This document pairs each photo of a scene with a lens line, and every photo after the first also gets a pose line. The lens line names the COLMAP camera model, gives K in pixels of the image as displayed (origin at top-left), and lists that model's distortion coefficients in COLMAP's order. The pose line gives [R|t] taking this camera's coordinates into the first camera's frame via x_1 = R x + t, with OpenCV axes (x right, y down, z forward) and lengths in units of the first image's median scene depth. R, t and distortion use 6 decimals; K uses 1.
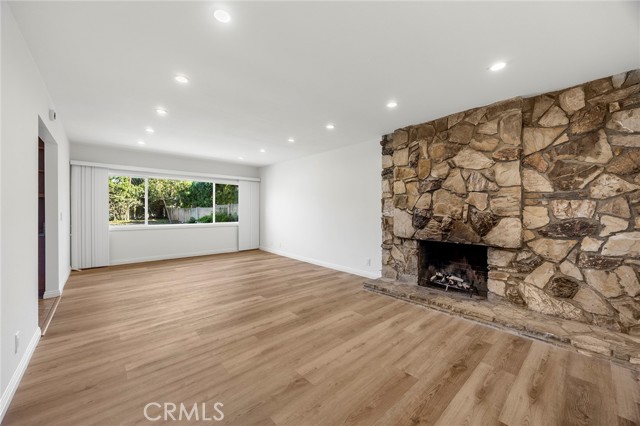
lens RADIAL K [[246.6, 0, 321.0], [0, 246.6, 210.6], [0, 0, 1]] dist [-0.002107, -0.000082]
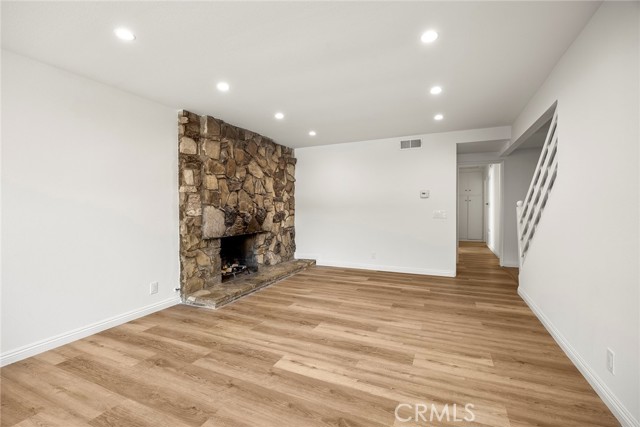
lens RADIAL K [[288.1, 0, 319.7], [0, 288.1, 211.1], [0, 0, 1]] dist [-0.002255, 0.000680]
pose [[-0.398228, -0.013502, 0.917187, -0.987141], [0.006792, 0.999821, 0.017667, -0.007740], [-0.917261, 0.013265, -0.398065, 1.314268]]
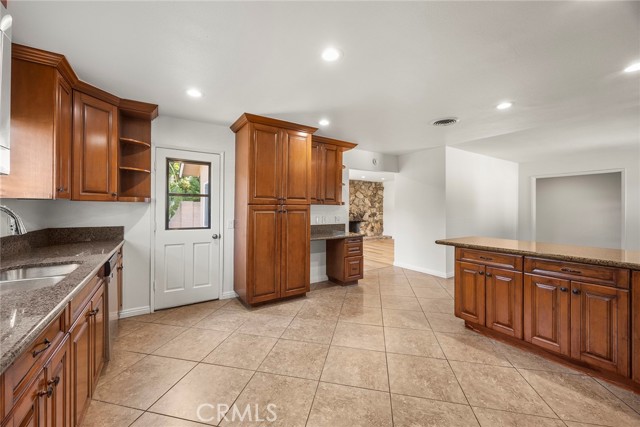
lens RADIAL K [[246.6, 0, 323.4], [0, 246.6, 208.7], [0, 0, 1]] dist [-0.002107, -0.000082]
pose [[0.141632, -0.005931, 0.989902, -2.747198], [0.000012, 0.999982, 0.005990, -0.046576], [-0.989919, -0.000837, 0.141630, 1.016996]]
